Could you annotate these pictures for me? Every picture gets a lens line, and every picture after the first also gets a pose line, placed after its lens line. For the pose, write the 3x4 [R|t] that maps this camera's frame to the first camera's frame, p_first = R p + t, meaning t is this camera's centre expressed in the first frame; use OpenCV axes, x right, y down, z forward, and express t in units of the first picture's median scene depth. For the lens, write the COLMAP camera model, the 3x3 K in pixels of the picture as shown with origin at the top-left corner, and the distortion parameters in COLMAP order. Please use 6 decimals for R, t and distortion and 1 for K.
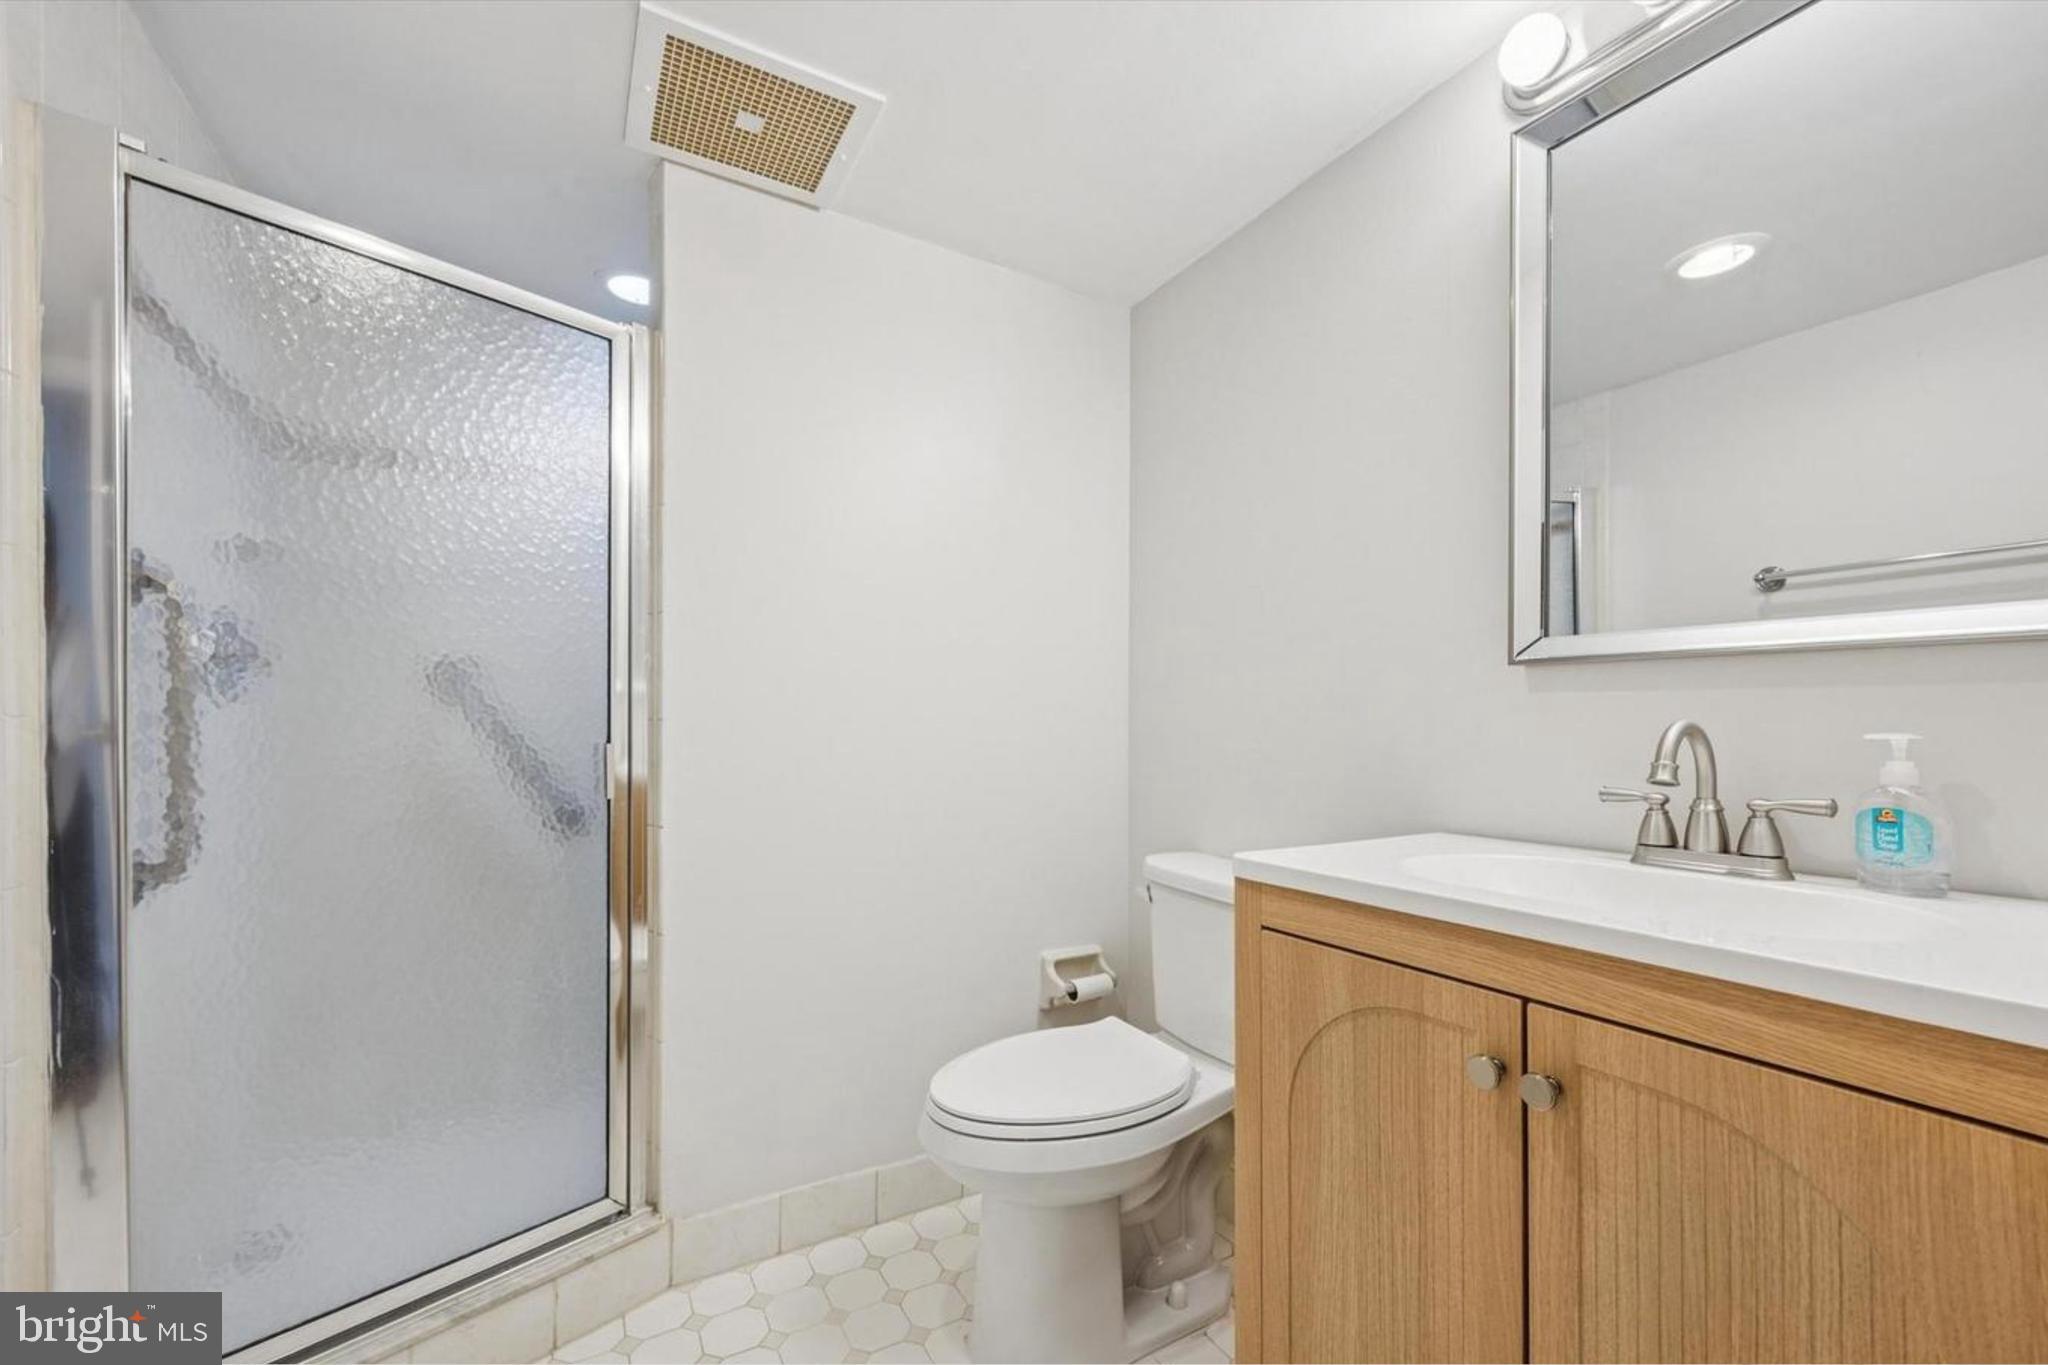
lens RADIAL K [[822.4, 0, 1017.8], [0, 822.4, 733.7], [0, 0, 1]] dist [-0.000238, 0.000161]
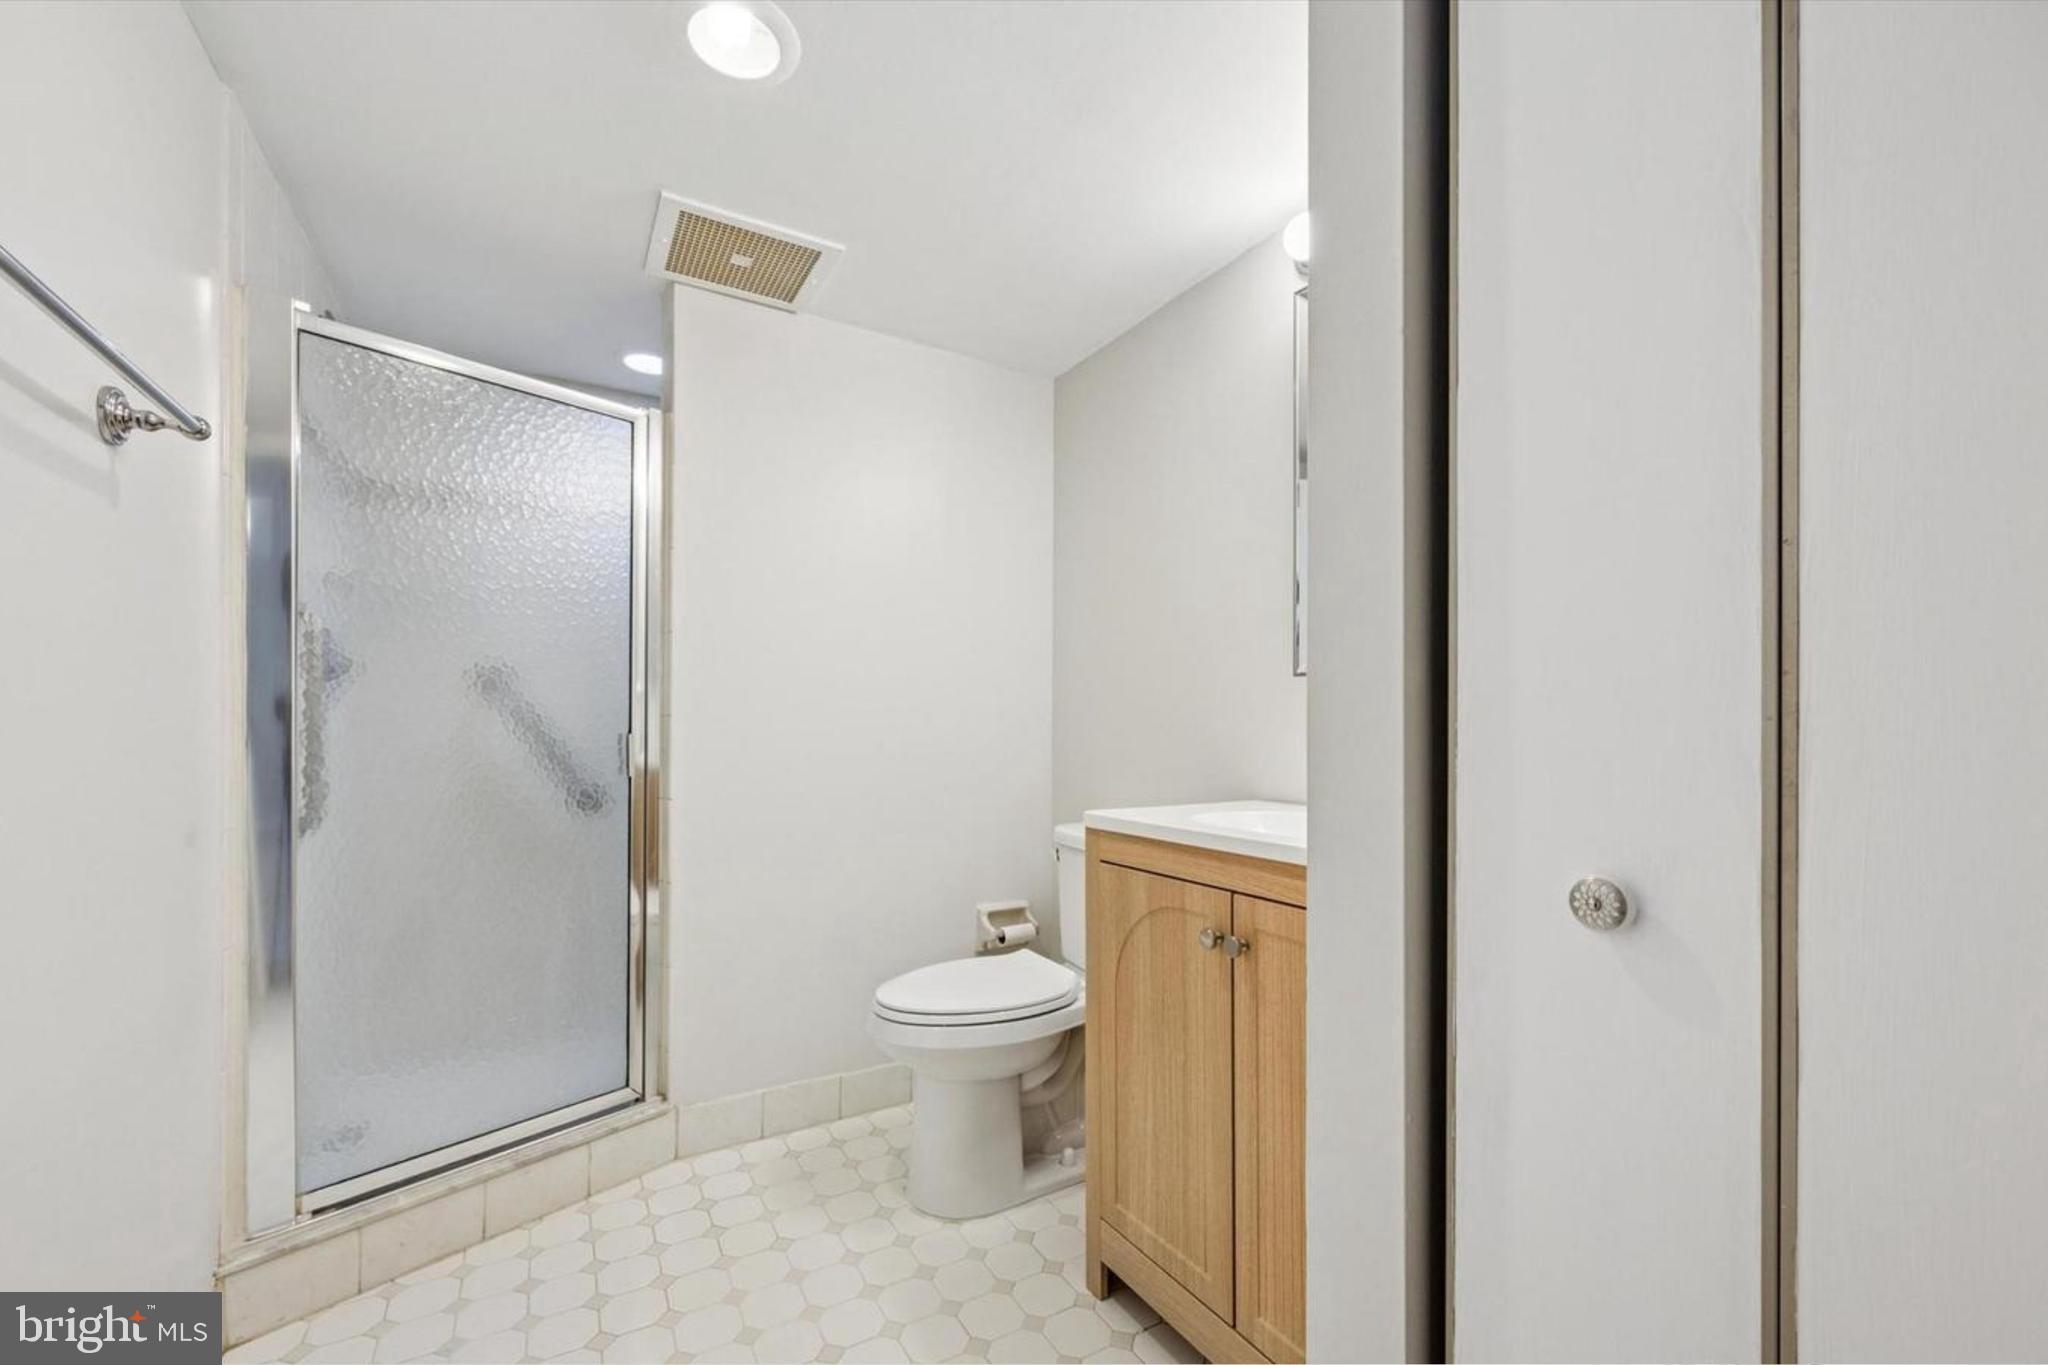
lens RADIAL K [[829.0, 0, 1021.6], [0, 829.0, 725.8], [0, 0, 1]] dist [-0.000391, -0.000100]
pose [[0.999909, 0.000631, 0.013465, 0.101526], [-0.000530, 0.999972, -0.007520, 0.008568], [-0.013470, 0.007512, 0.999881, -0.316089]]
